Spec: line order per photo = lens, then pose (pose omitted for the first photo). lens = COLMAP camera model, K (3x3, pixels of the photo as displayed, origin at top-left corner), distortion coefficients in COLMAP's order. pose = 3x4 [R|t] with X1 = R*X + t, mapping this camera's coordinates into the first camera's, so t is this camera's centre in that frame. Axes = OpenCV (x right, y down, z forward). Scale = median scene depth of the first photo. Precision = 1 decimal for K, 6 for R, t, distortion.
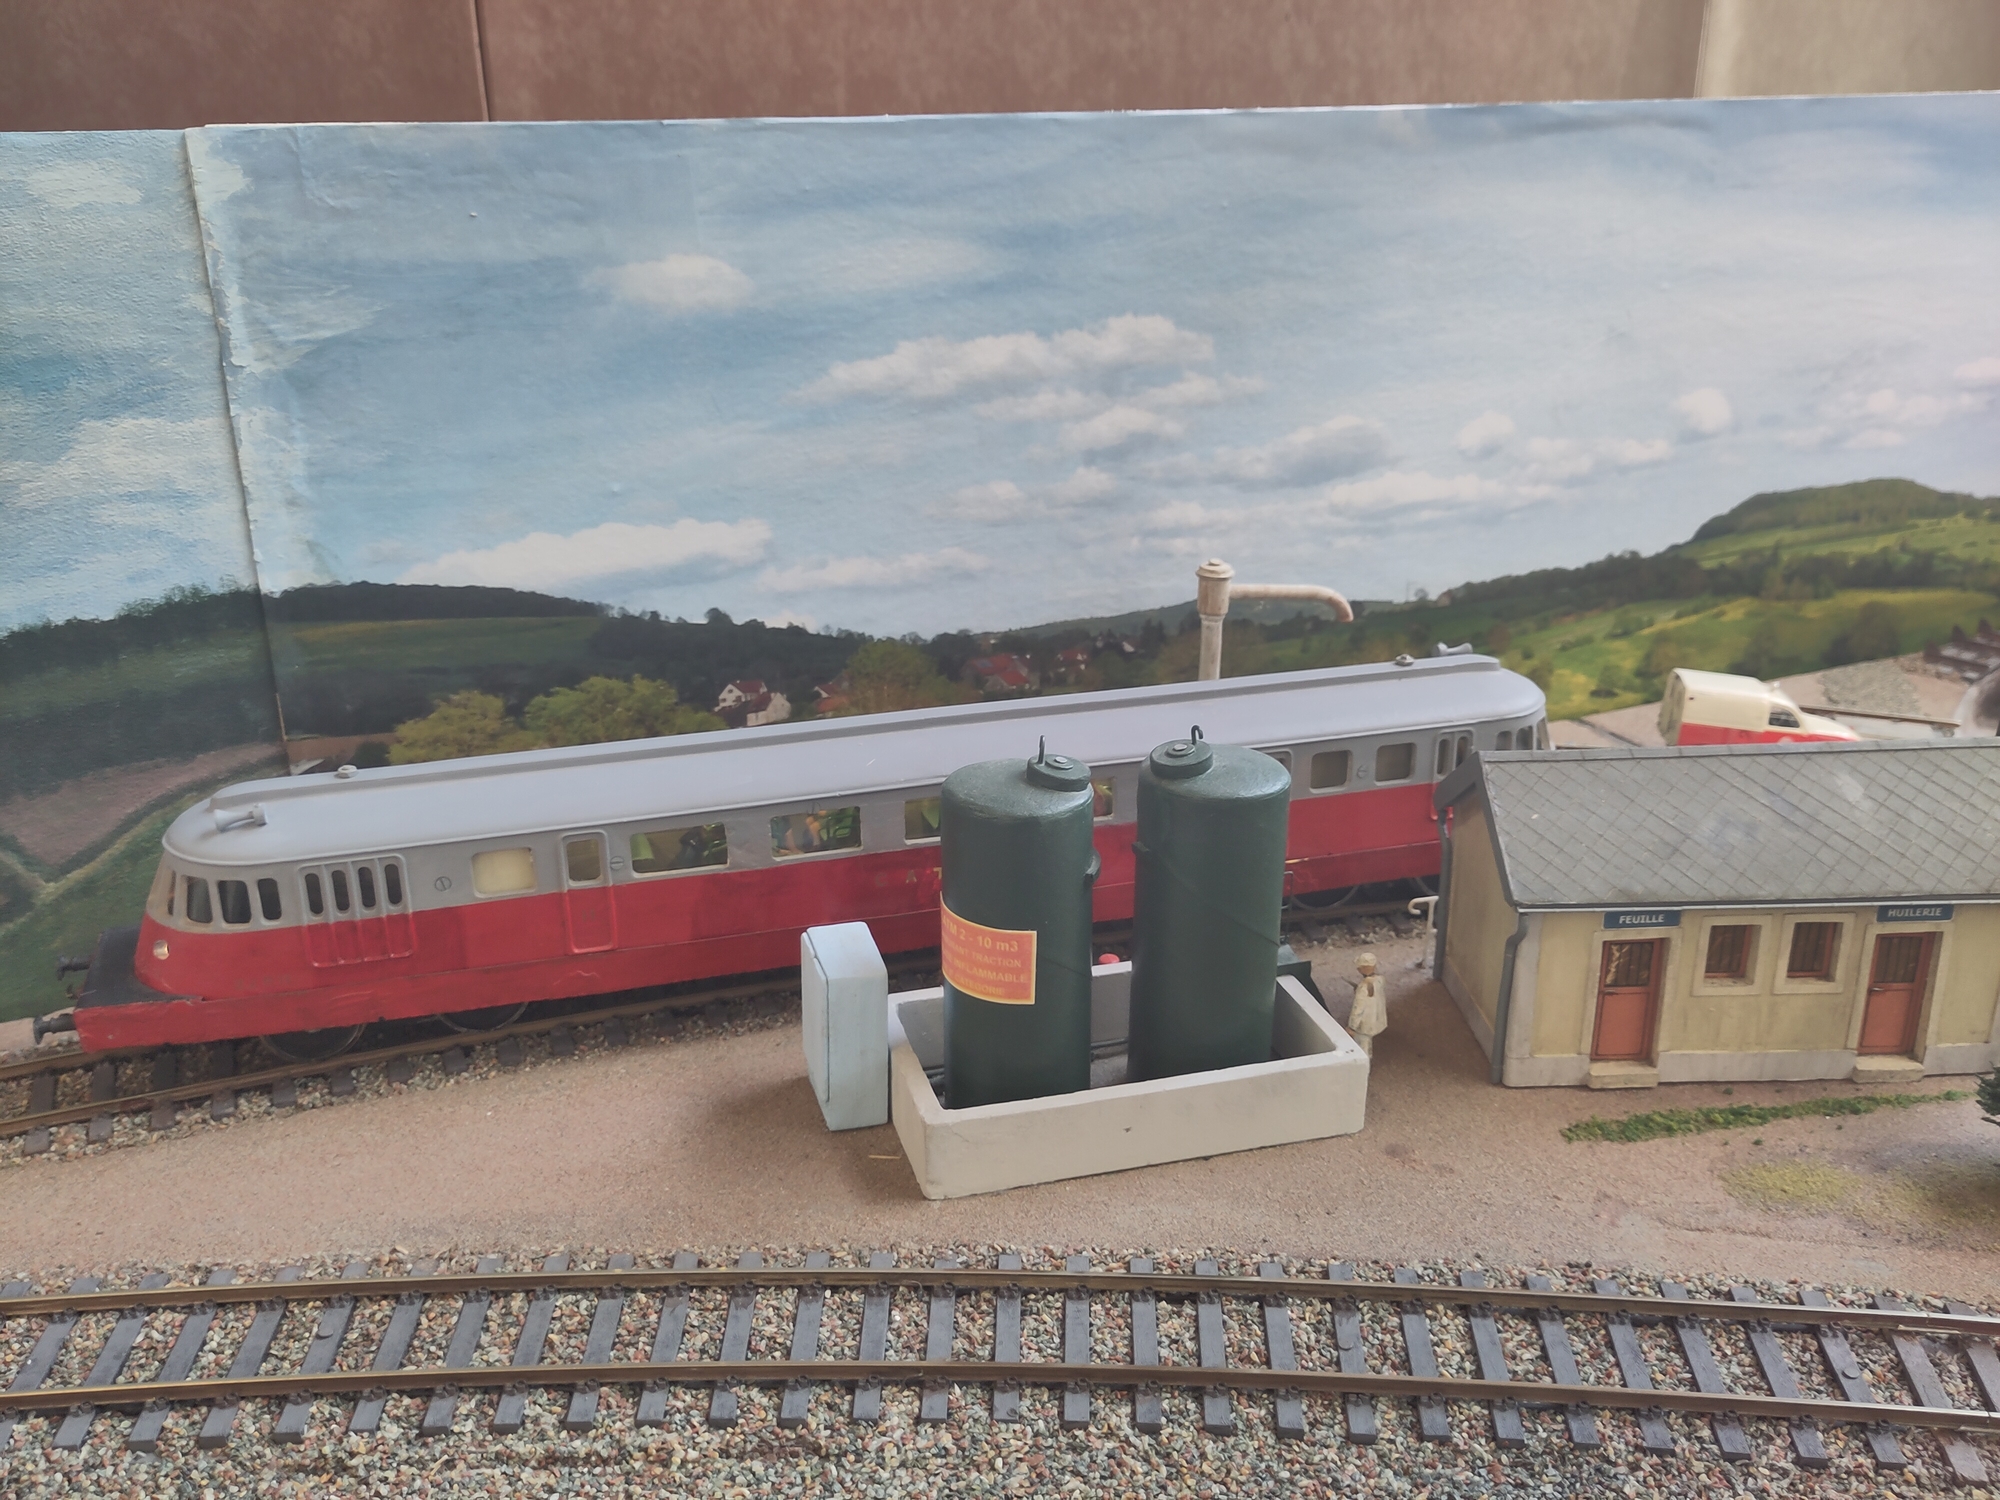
lens RADIAL K [[1824.9, 0, 1001.0], [0, 1824.9, 748.7], [0, 0, 1]] dist [0.034395, -0.044781]
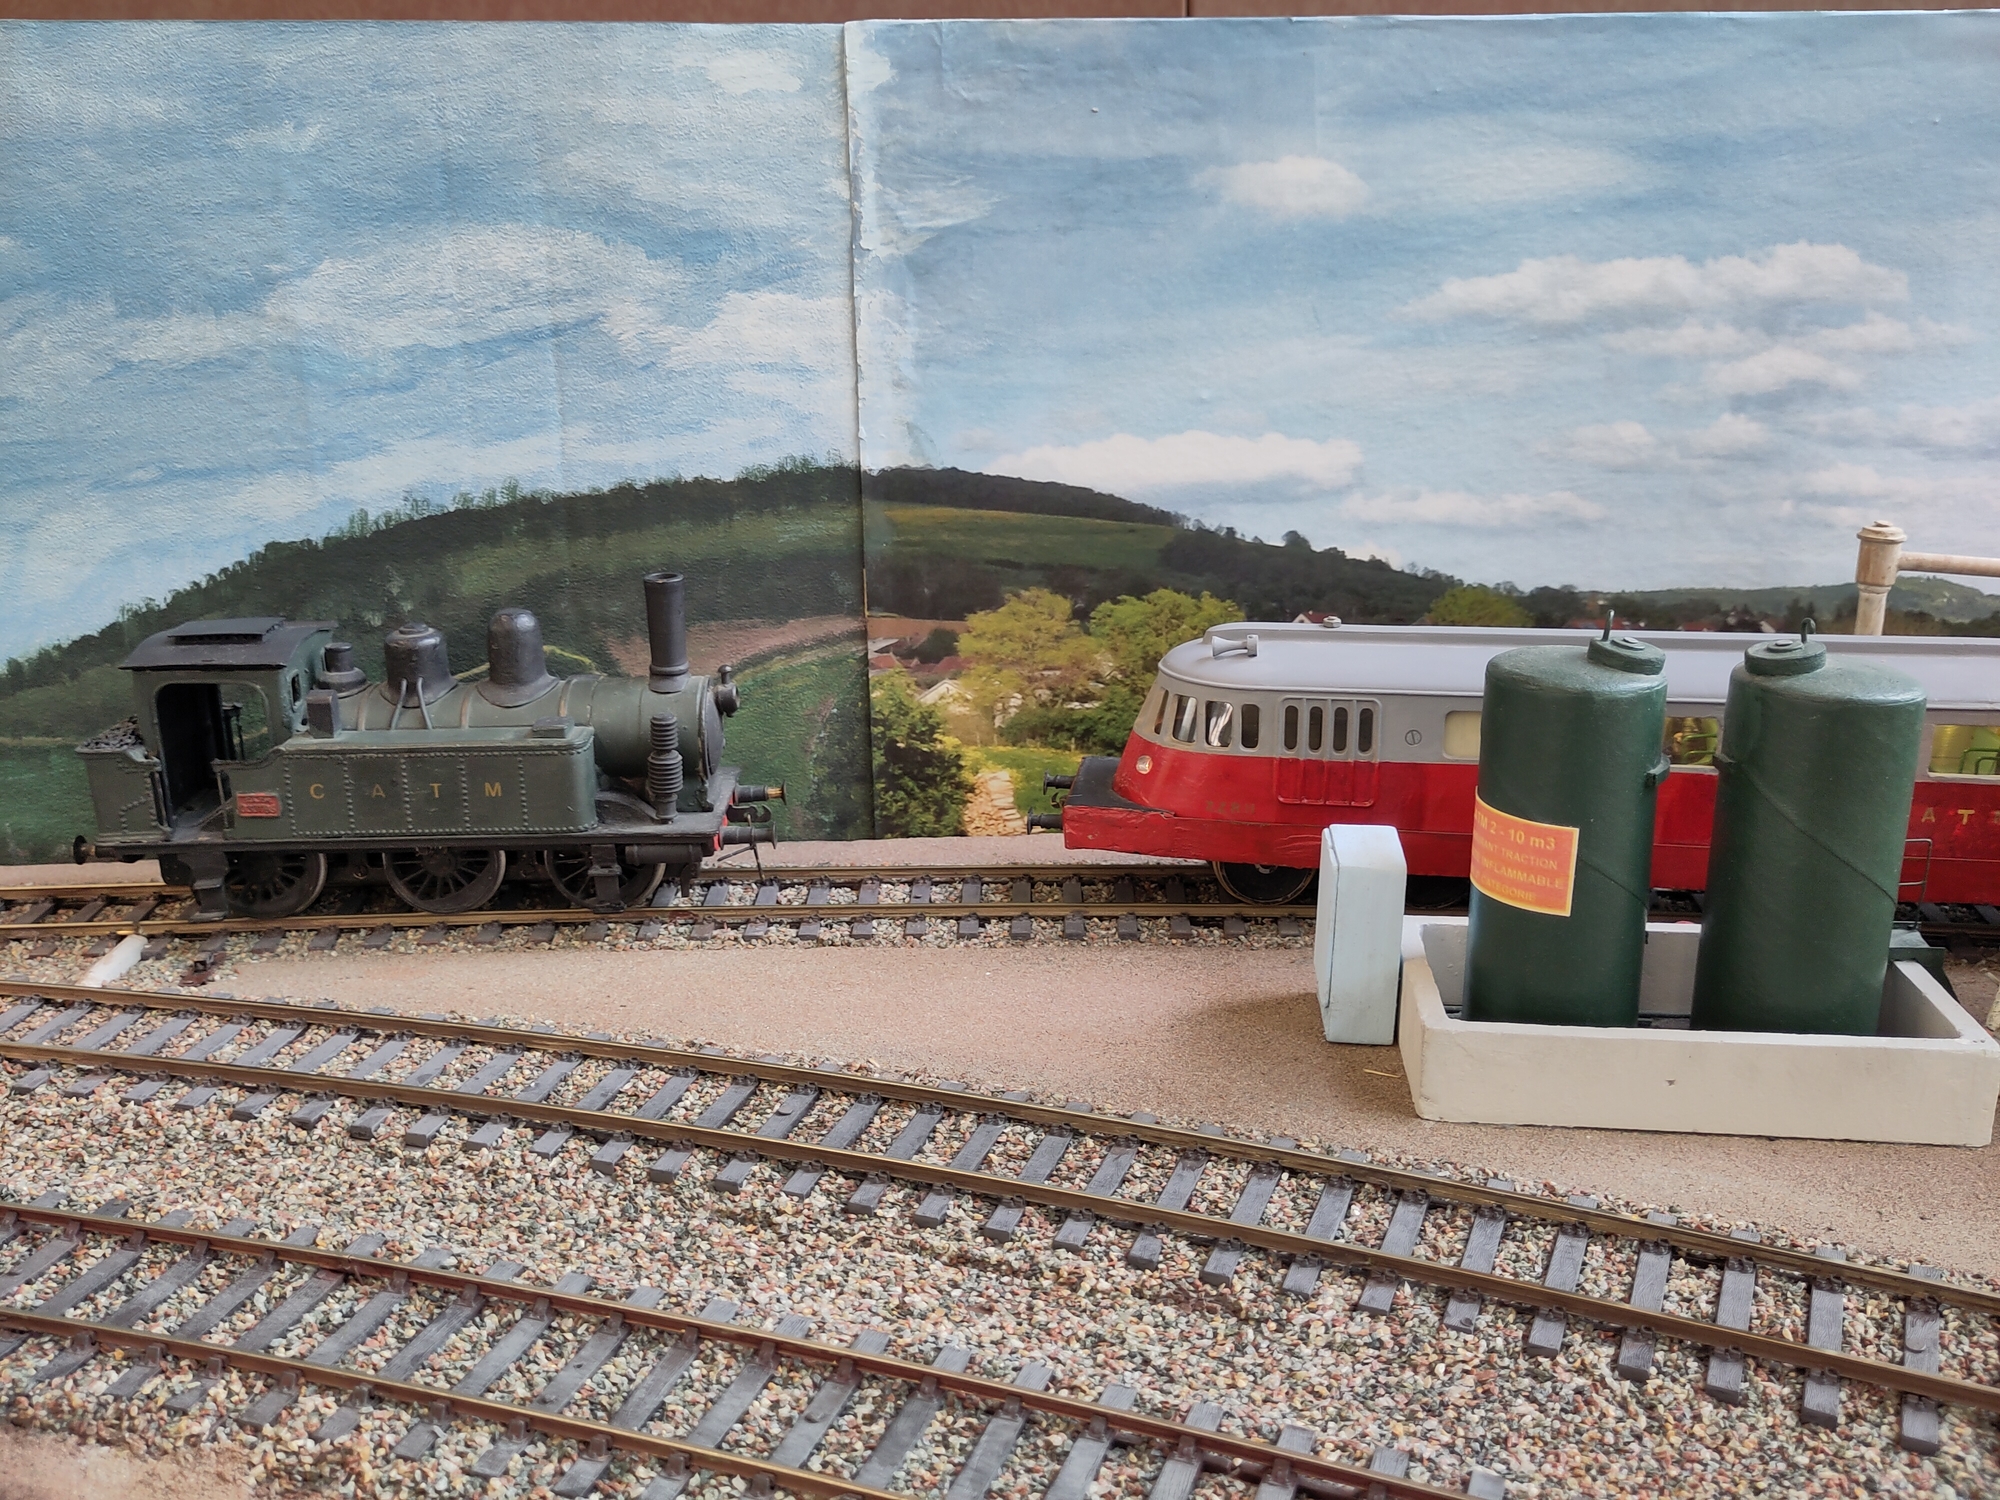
lens RADIAL K [[1824.9, 0, 950.5], [0, 1824.9, 705.2], [0, 0, 1]] dist [0.034395, -0.044781]
pose [[0.922862, 0.098439, -0.372337, 0.053281], [-0.129156, 0.989902, -0.058410, 0.112859], [0.362827, 0.101994, 0.926258, 0.062067]]
